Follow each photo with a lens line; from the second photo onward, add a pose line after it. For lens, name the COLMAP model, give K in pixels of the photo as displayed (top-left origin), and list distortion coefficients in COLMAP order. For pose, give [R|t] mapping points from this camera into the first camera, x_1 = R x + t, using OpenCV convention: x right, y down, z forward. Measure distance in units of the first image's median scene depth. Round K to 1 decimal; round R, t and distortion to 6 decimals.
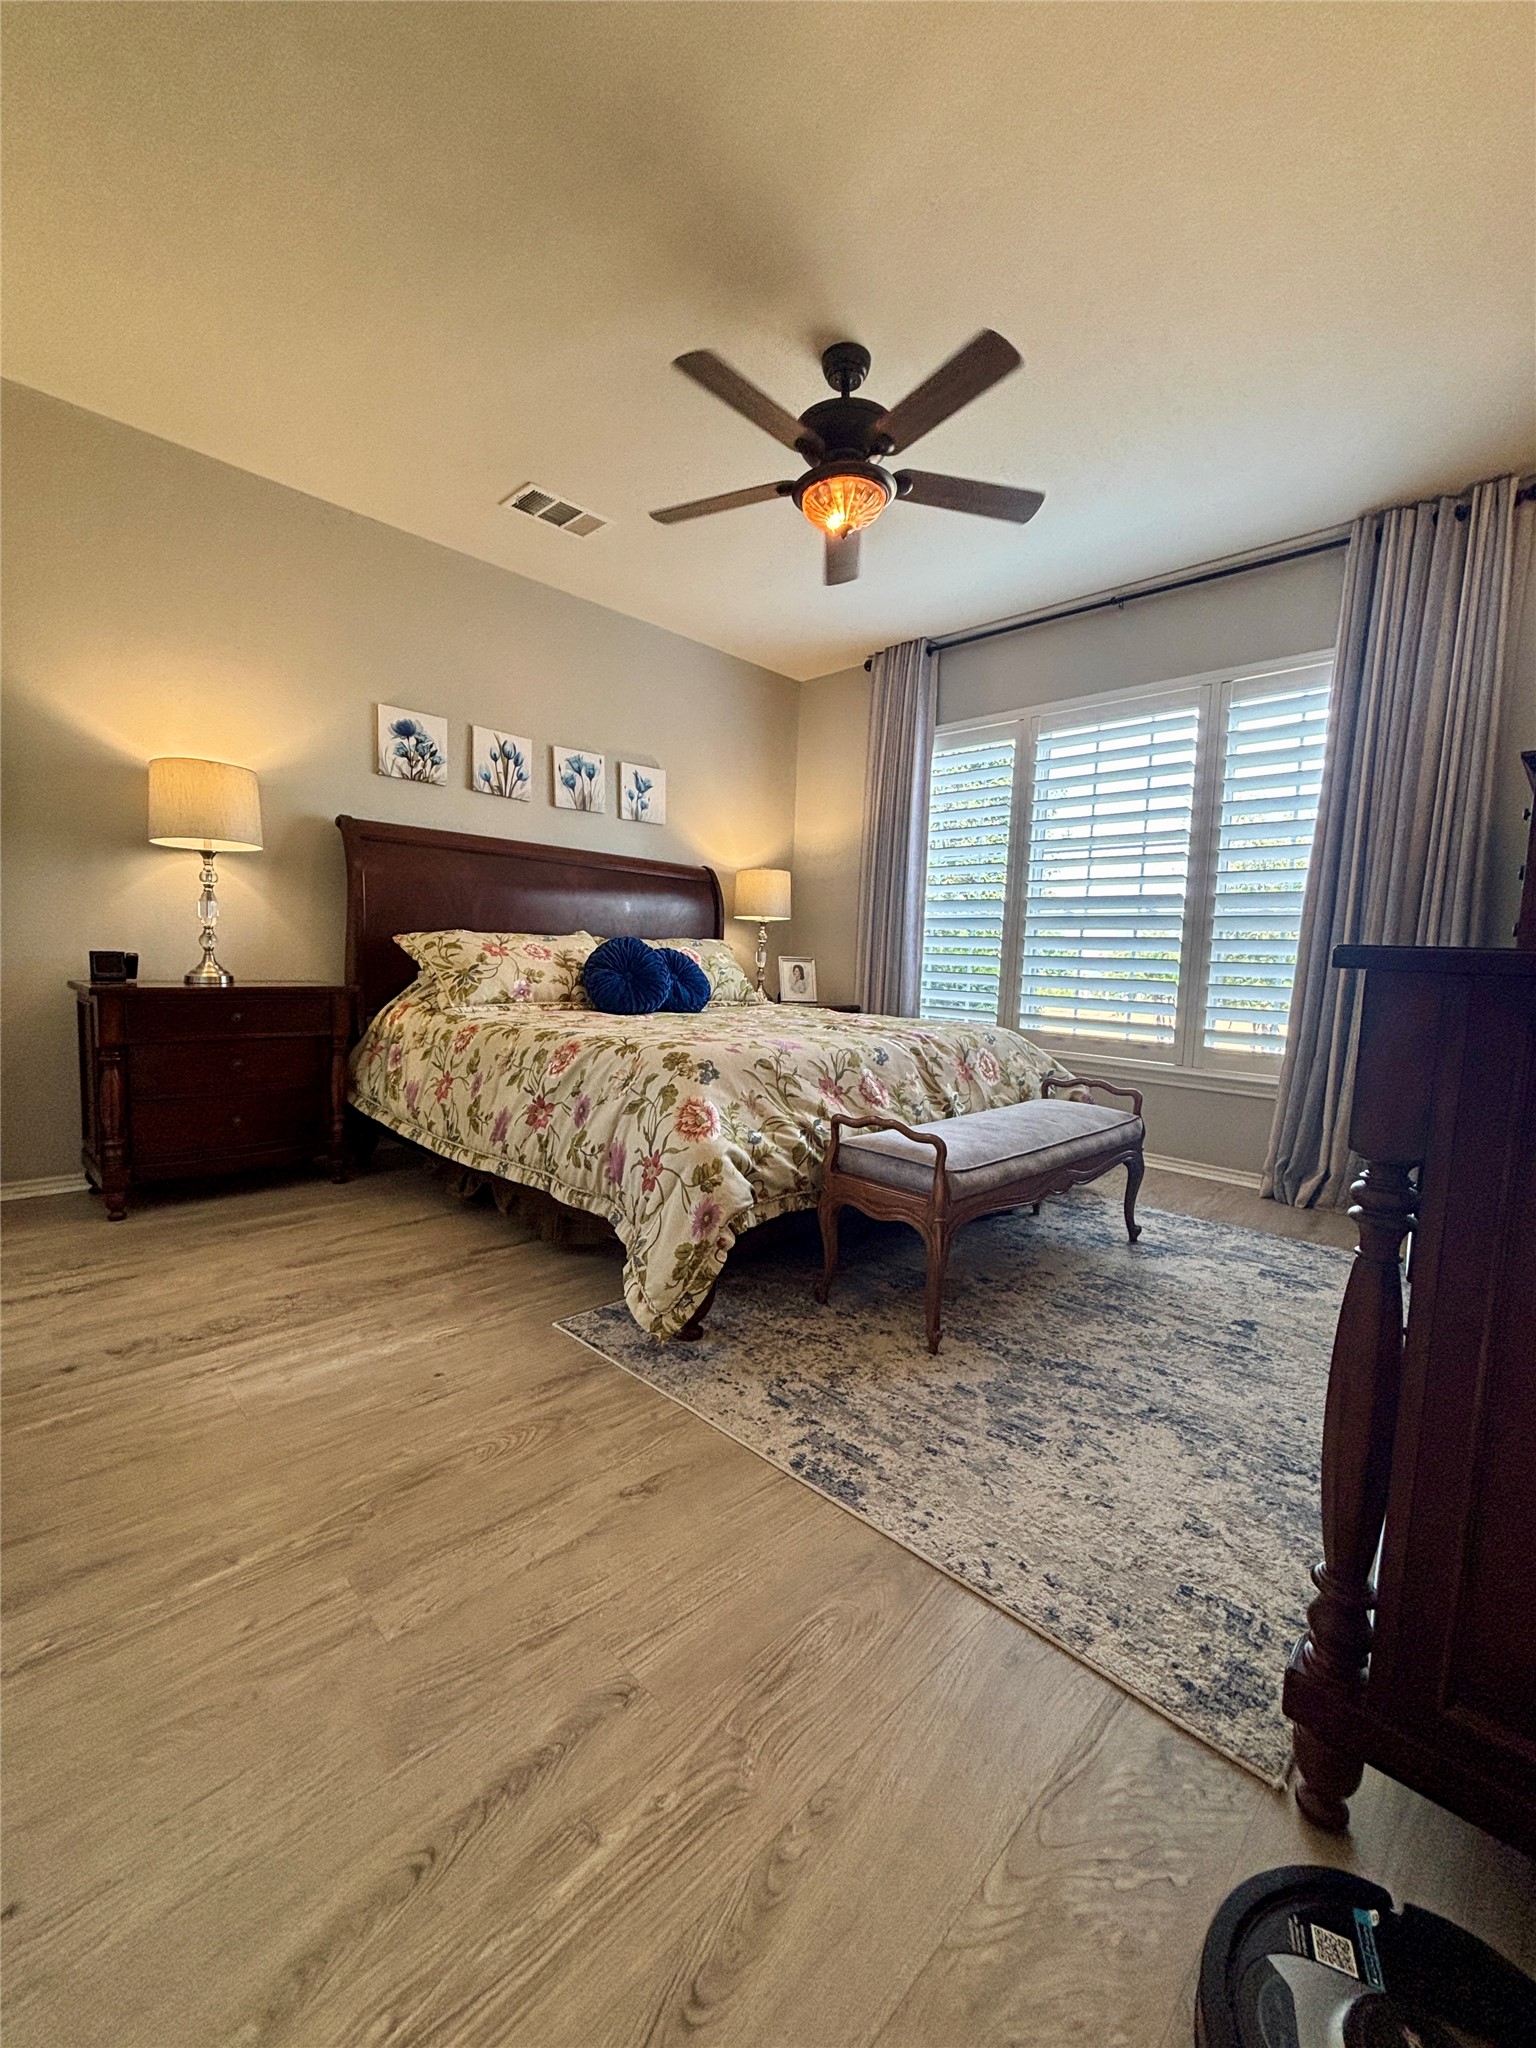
lens RADIAL K [[826.3, 0, 765.1], [0, 826.3, 1030.7], [0, 0, 1]] dist [-0.012472, 0.002743]
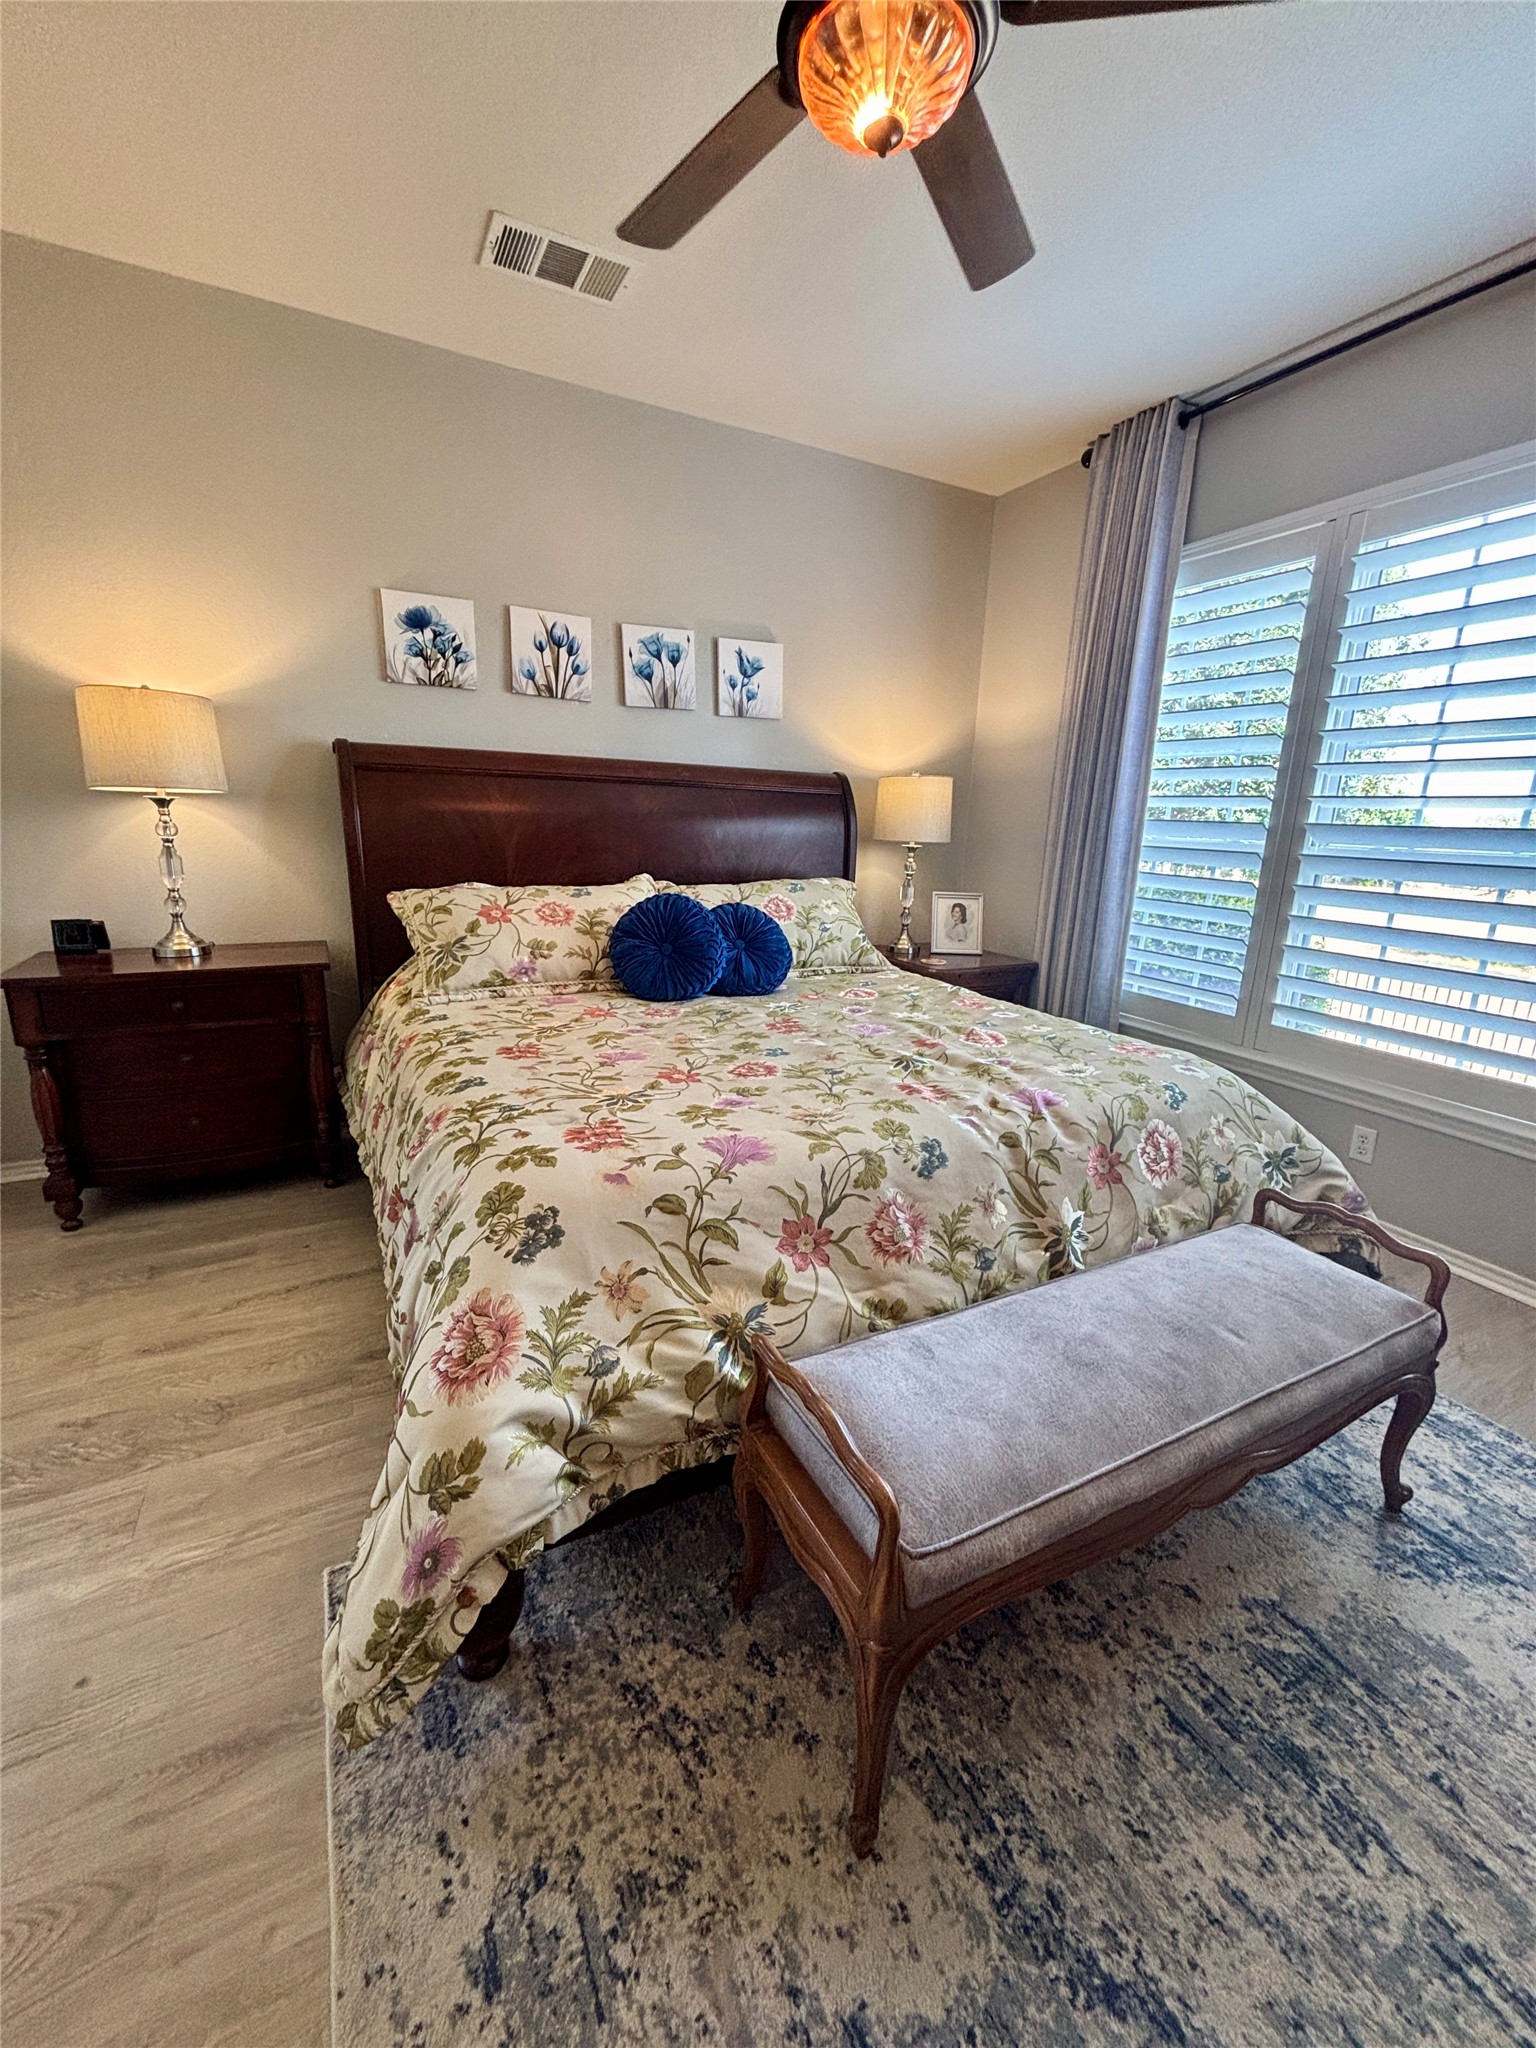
lens RADIAL K [[826.3, 0, 769.6], [0, 826.3, 1022.5], [0, 0, 1]] dist [-0.012472, 0.002743]
pose [[0.952354, 0.069359, -0.297005, 0.157153], [-0.025088, 0.988314, 0.150354, -0.120579], [0.303962, -0.135739, 0.942964, 0.332962]]
